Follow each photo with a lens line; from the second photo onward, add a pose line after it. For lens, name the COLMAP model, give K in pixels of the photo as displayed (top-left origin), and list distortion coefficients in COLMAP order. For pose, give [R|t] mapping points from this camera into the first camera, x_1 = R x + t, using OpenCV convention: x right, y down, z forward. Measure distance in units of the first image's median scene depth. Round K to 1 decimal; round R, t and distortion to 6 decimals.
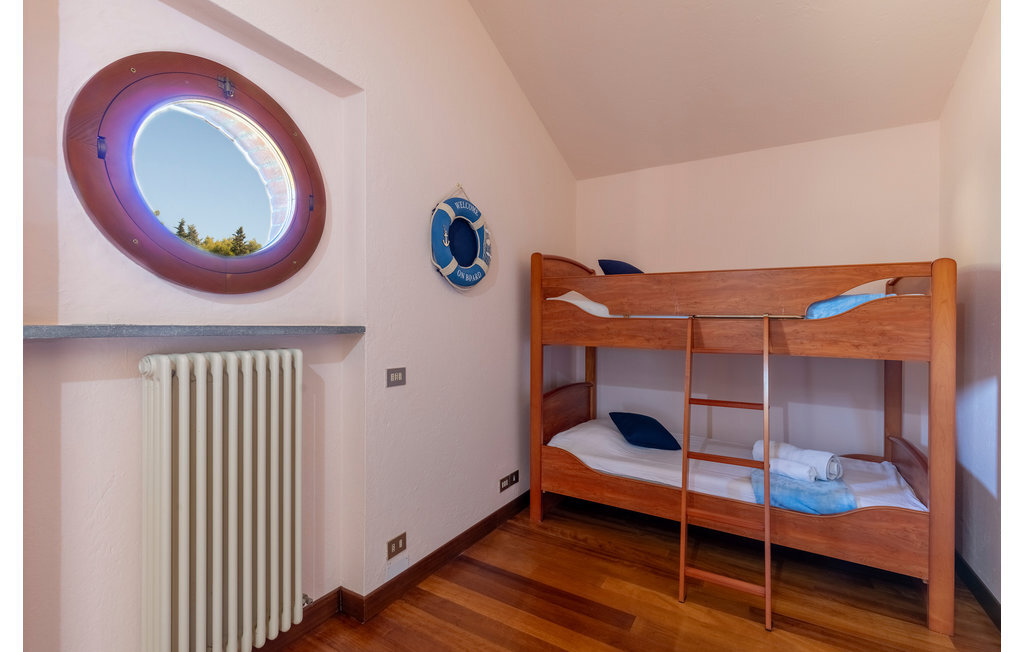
lens RADIAL K [[453.9, 0, 512.2], [0, 453.9, 320.1], [0, 0, 1]] dist [0.000029, -0.000160]
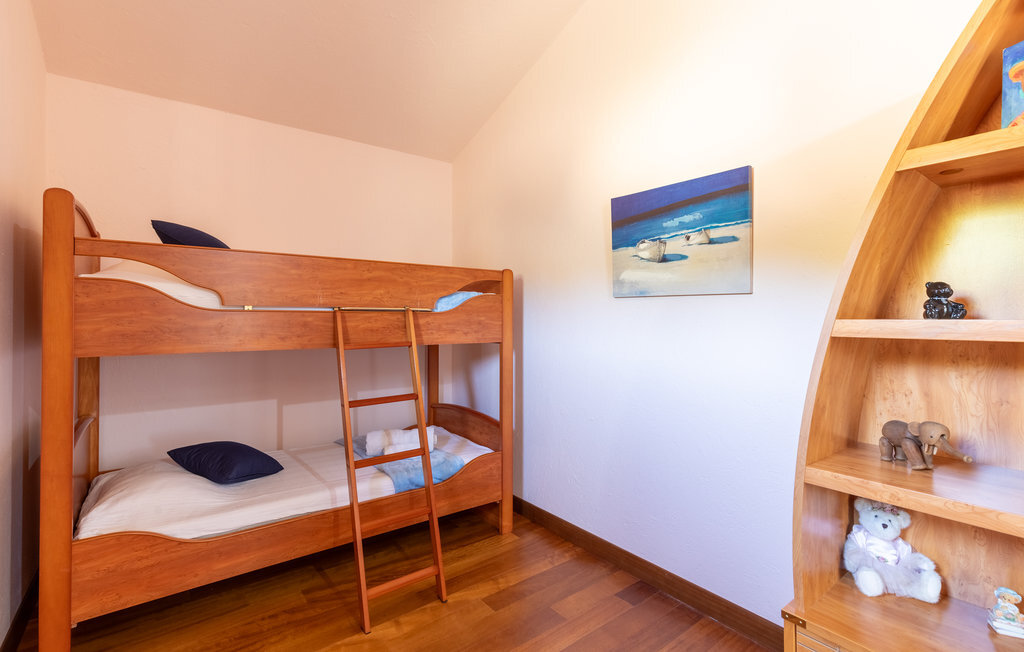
lens RADIAL K [[476.1, 0, 514.6], [0, 476.1, 314.0], [0, 0, 1]] dist [0.014276, -0.000992]
pose [[0.355737, -0.003879, 0.934578, -0.358993], [0.001852, 0.999992, 0.003446, -0.000499], [-0.934584, 0.000505, 0.355741, 0.367001]]
